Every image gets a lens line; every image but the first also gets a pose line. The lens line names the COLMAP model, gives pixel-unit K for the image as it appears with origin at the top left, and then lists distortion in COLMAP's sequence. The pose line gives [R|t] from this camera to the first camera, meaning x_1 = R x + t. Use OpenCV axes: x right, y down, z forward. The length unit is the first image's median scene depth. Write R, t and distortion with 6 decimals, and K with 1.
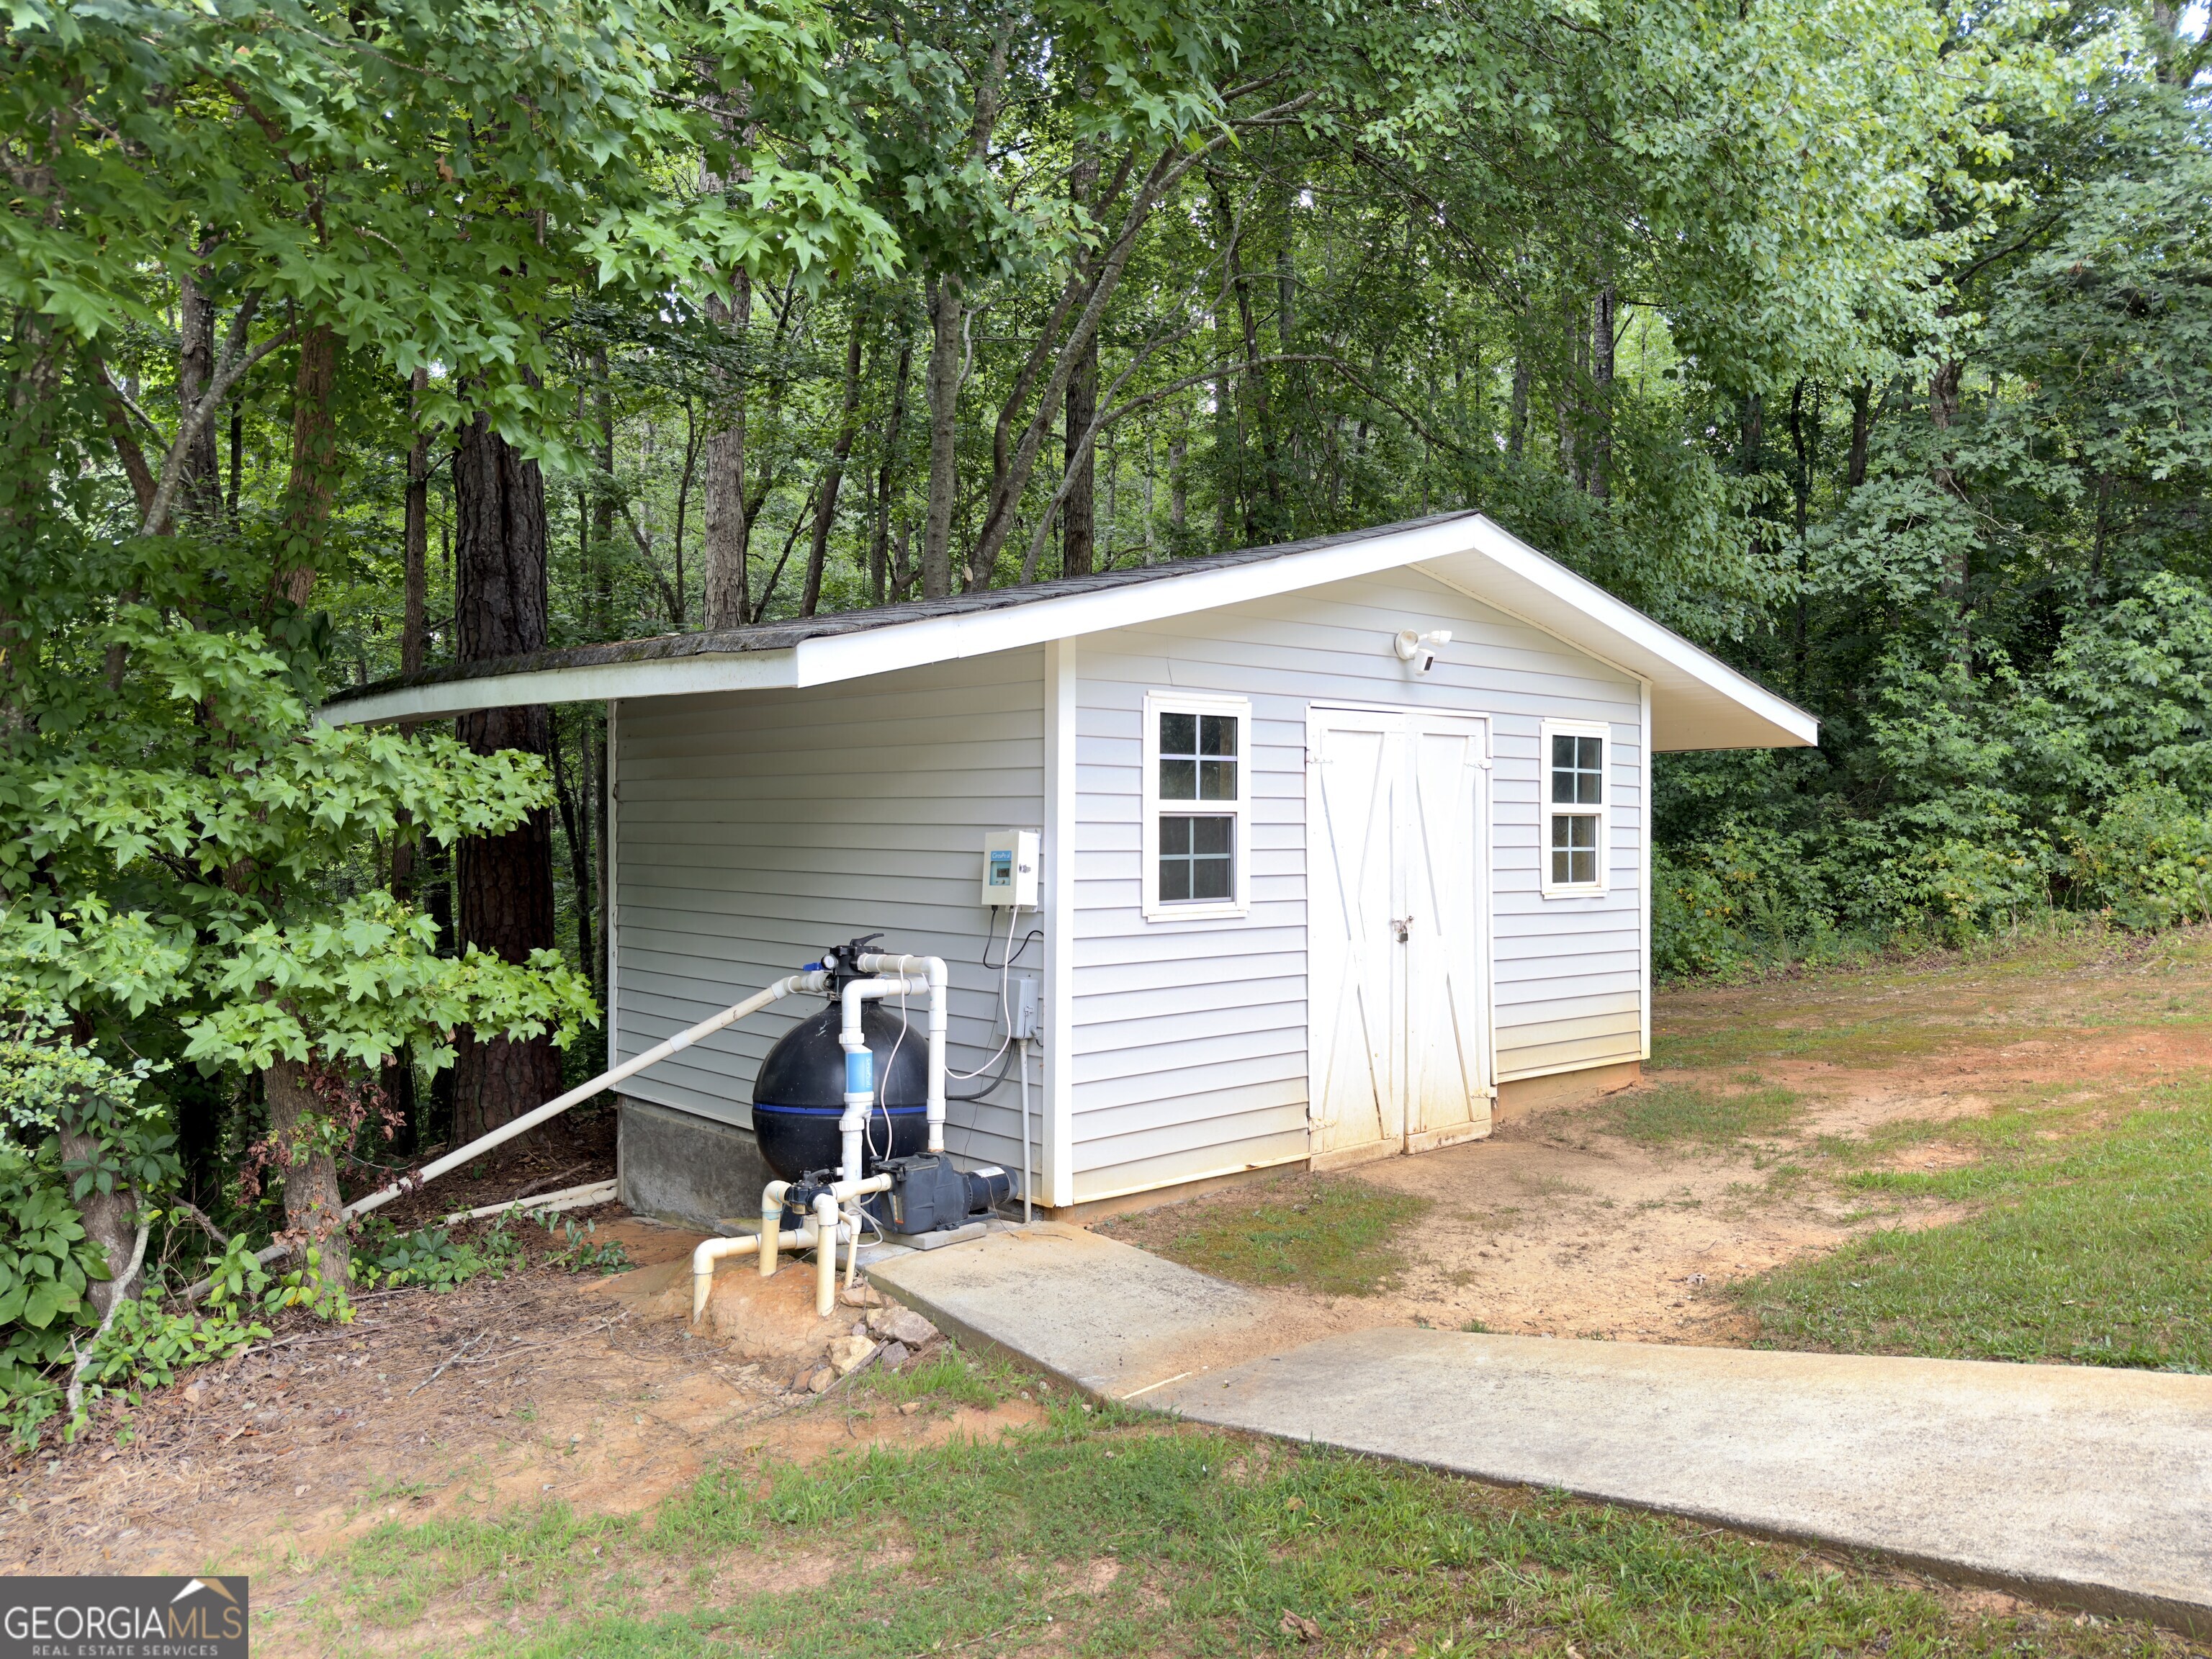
lens RADIAL K [[1587.0, 0, 1097.0], [0, 1587.0, 819.0], [0, 0, 1]] dist [0.135391, -0.126304]
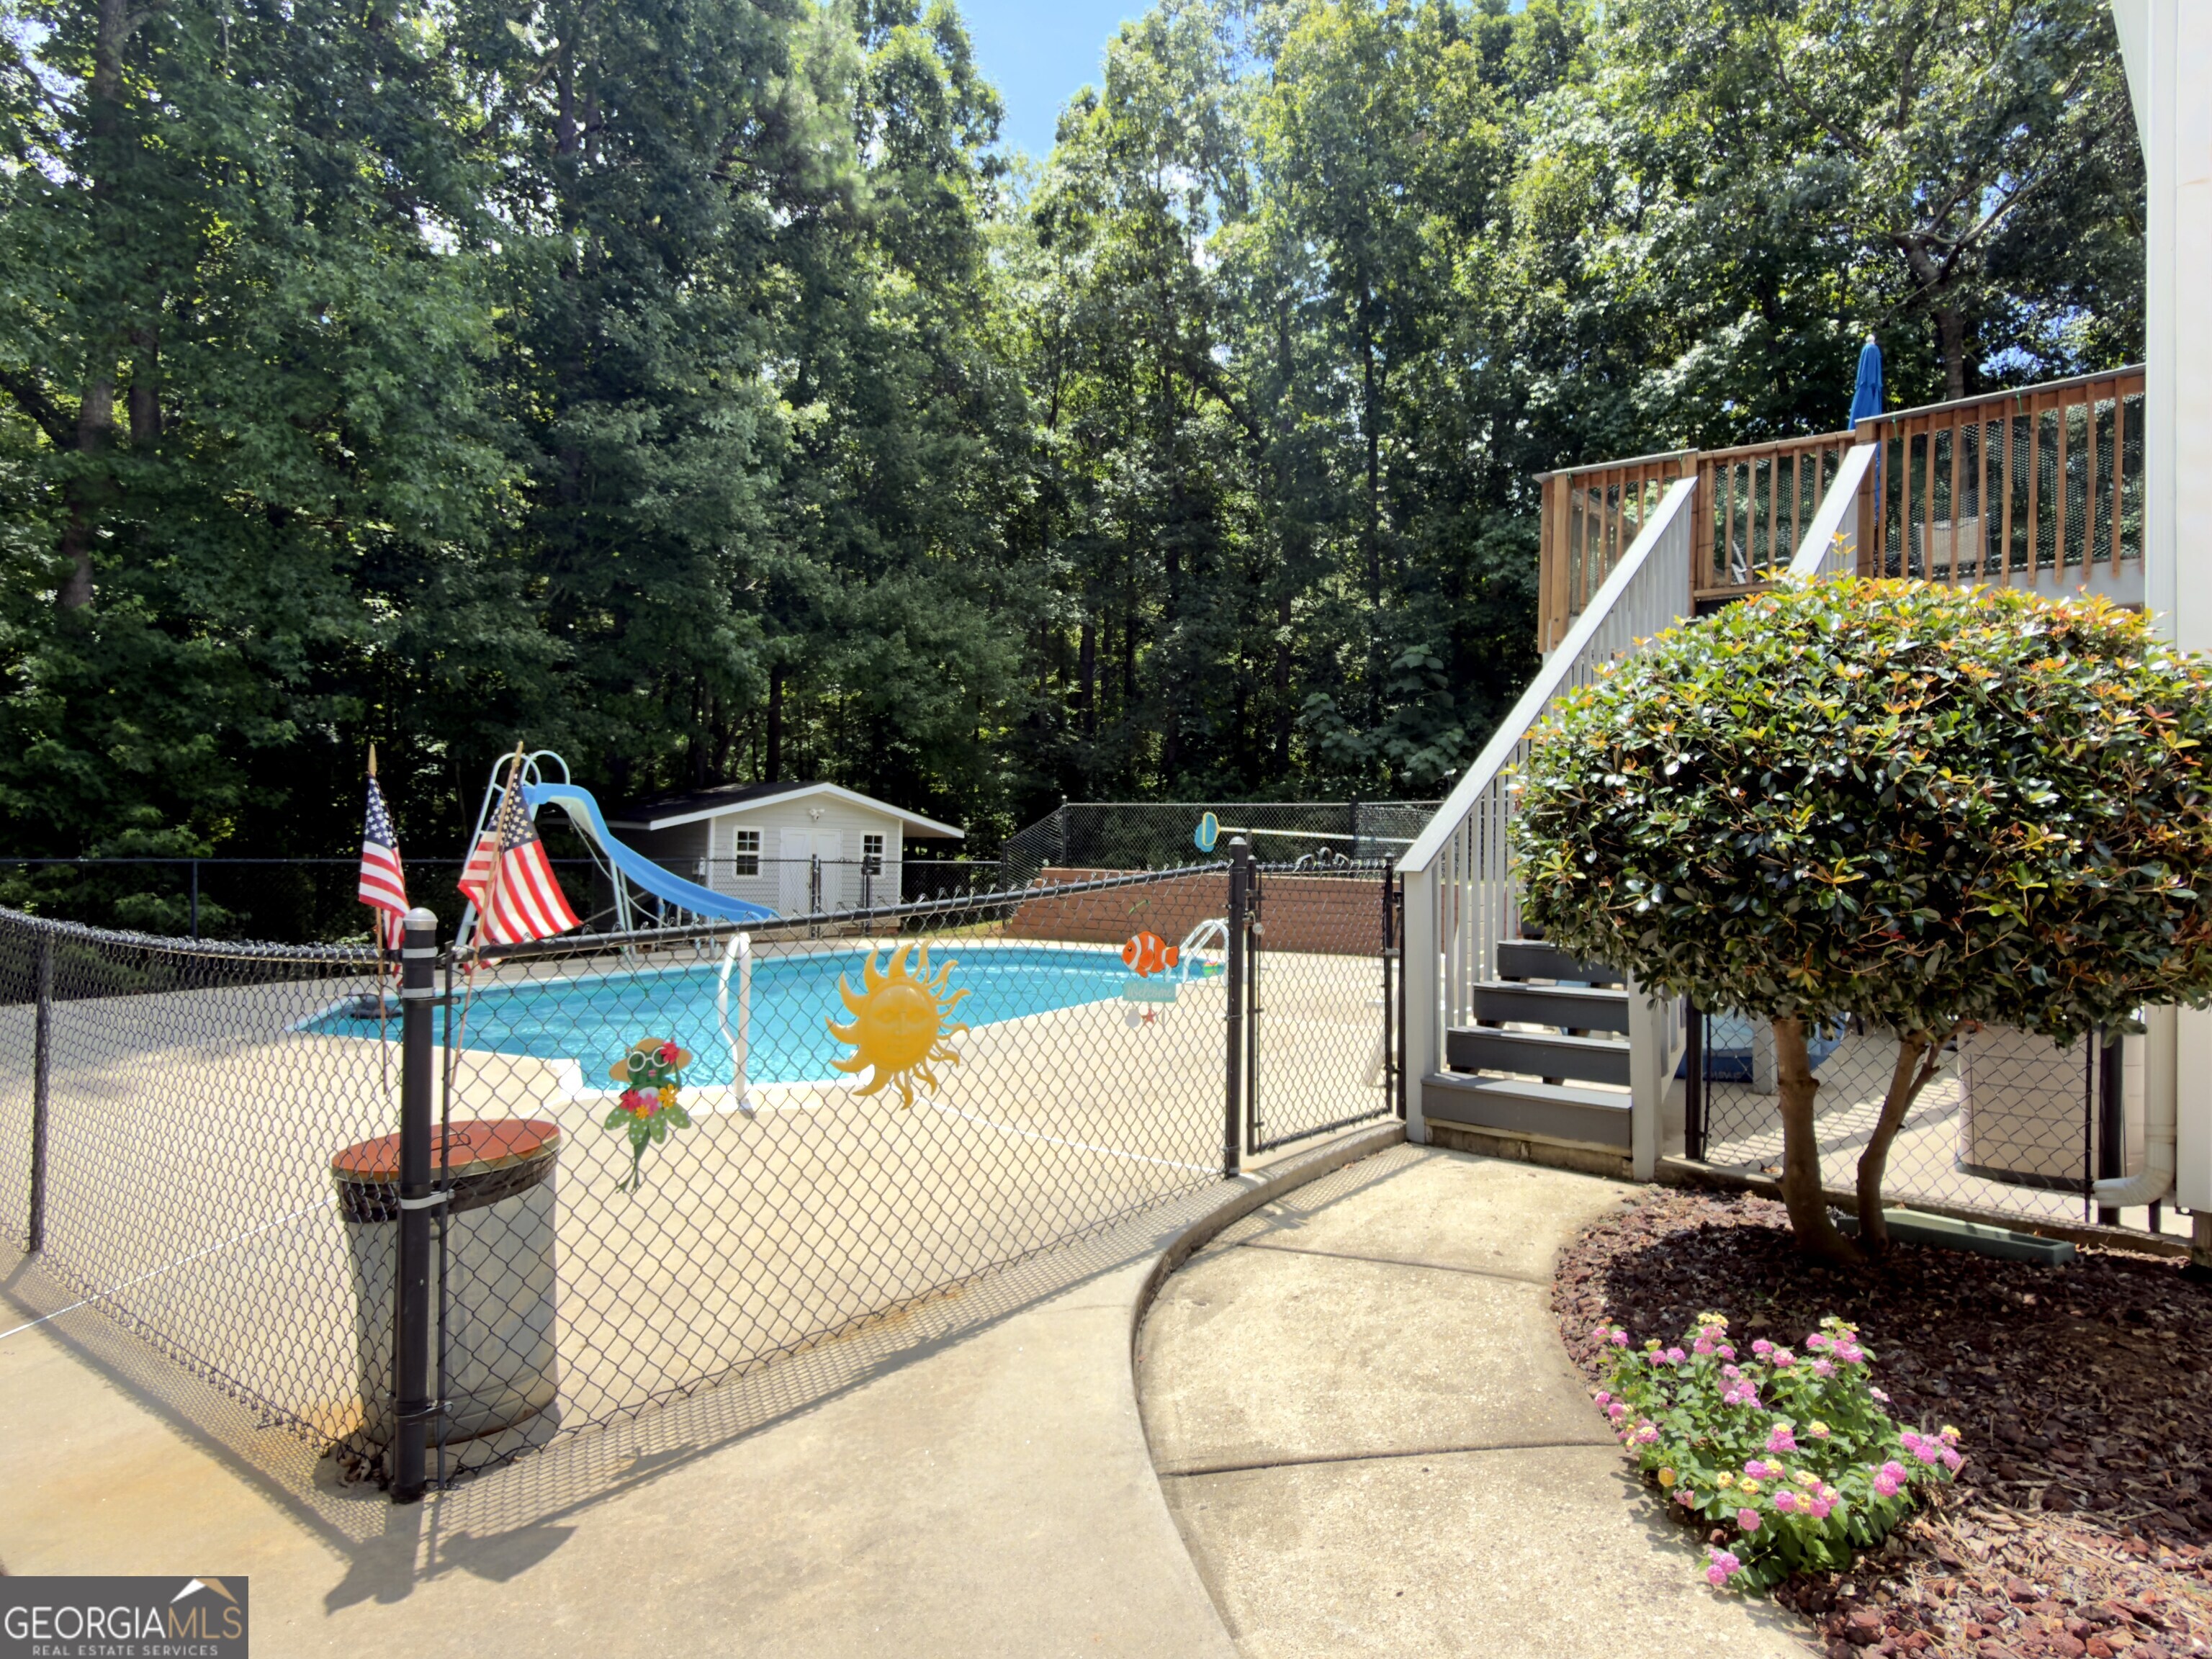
lens RADIAL K [[1322.9, 0, 1125.0], [0, 1322.9, 834.9], [0, 0, 1]] dist [-0.025371, -0.000617]
pose [[0.986046, 0.025113, 0.164567, 0.463930], [-0.022969, 0.999625, -0.014921, -0.026051], [-0.164880, 0.010932, 0.986253, -2.567127]]
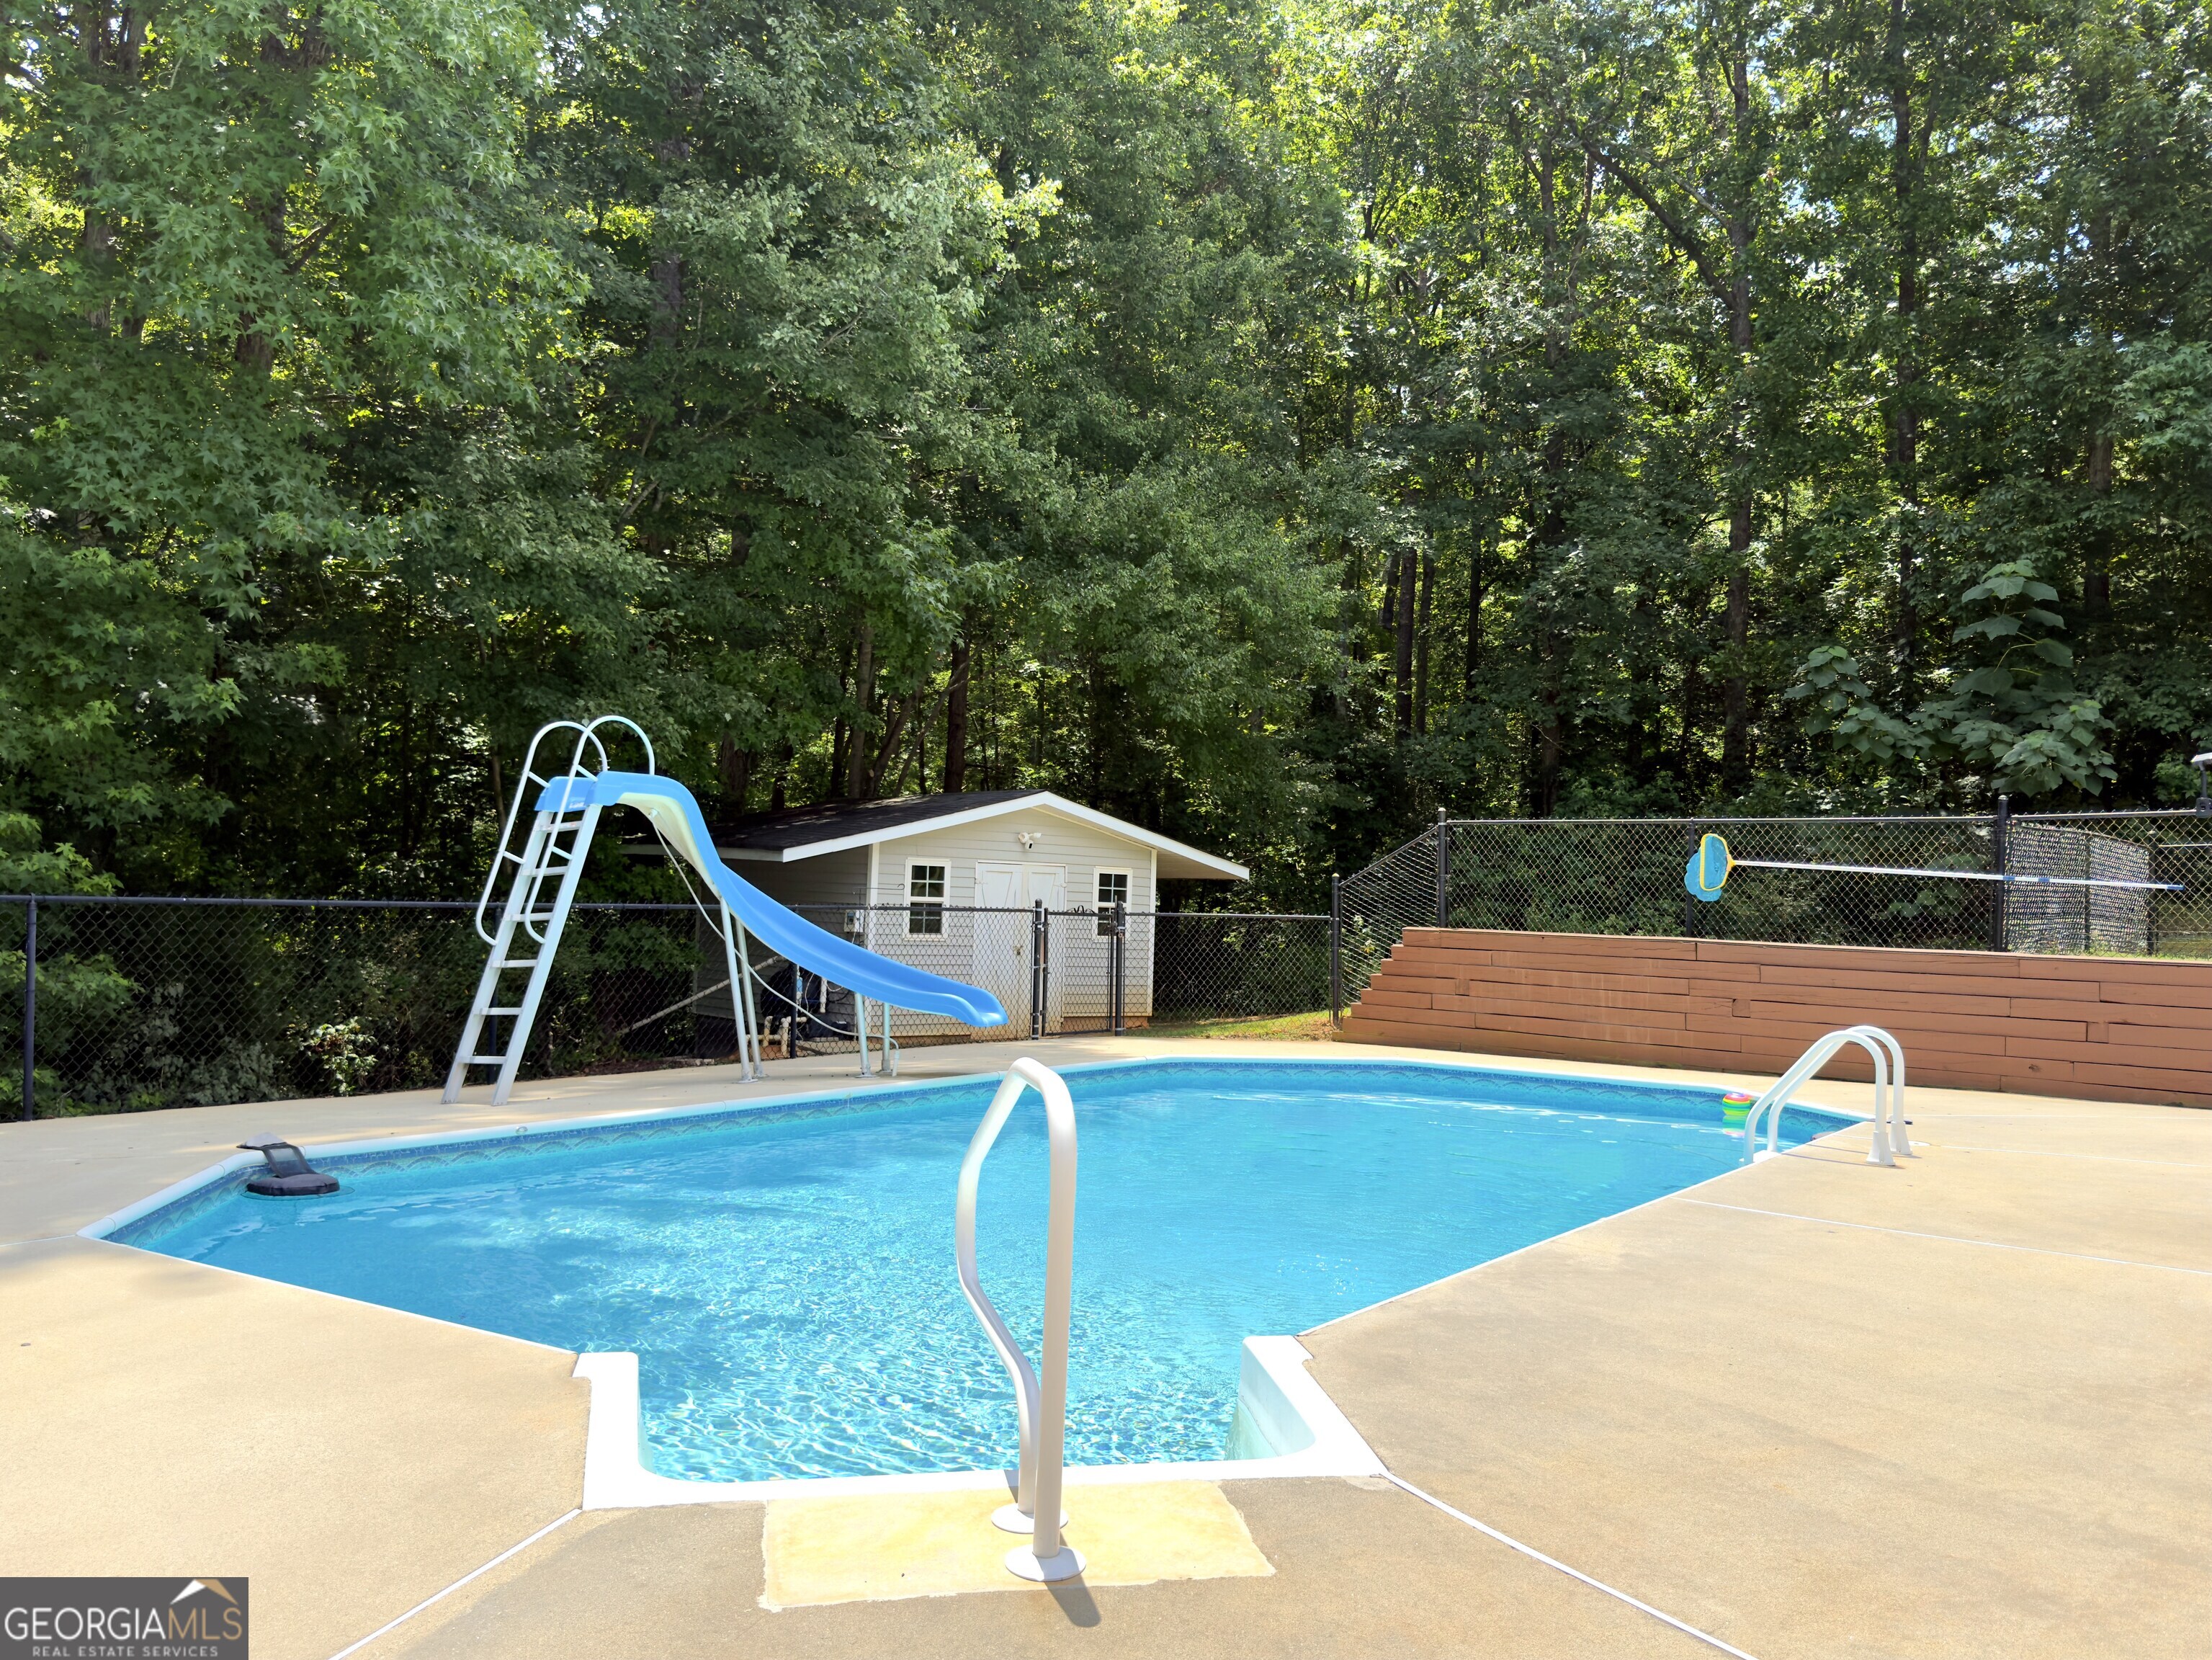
lens RADIAL K [[1814.9, 0, 1106.3], [0, 1814.9, 836.7], [0, 0, 1]] dist [0.092484, -0.221676]
pose [[0.999505, 0.031448, -0.001033, 0.365275], [-0.031465, 0.998856, -0.036016, -0.012454], [-0.000101, 0.036031, 0.999351, -2.085367]]
